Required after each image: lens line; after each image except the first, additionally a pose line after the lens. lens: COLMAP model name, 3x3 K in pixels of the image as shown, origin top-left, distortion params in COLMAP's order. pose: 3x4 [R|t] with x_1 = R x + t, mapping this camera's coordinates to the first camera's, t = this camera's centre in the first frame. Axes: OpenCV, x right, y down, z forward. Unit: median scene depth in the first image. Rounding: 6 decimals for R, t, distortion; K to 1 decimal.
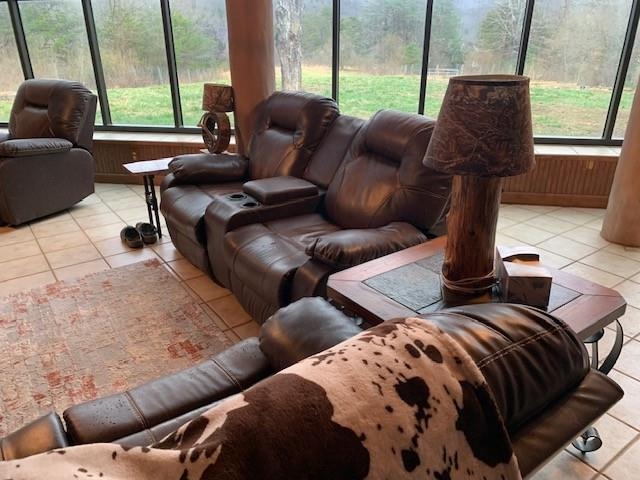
lens RADIAL K [[496.8, 0, 320.7], [0, 496.8, 239.1], [0, 0, 1]] dist [0.052497, -0.059689]
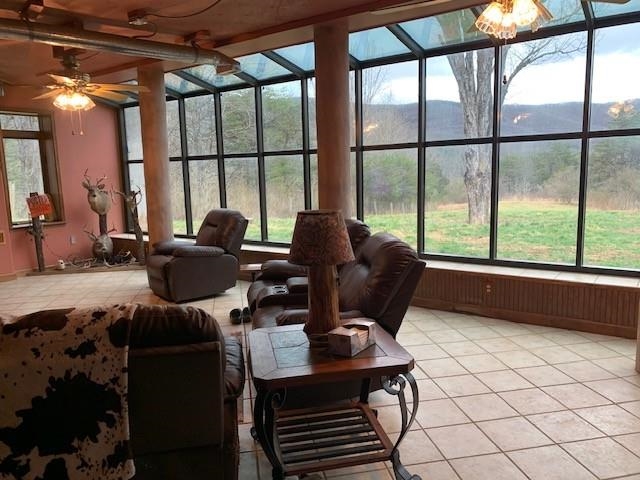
lens RADIAL K [[496.8, 0, 320.3], [0, 496.8, 241.9], [0, 0, 1]] dist [0.052497, -0.059689]
pose [[0.899197, 0.043440, -0.435383, 0.390794], [-0.148649, 0.966204, -0.210603, 0.049181], [0.411520, 0.254093, 0.875265, -0.164369]]
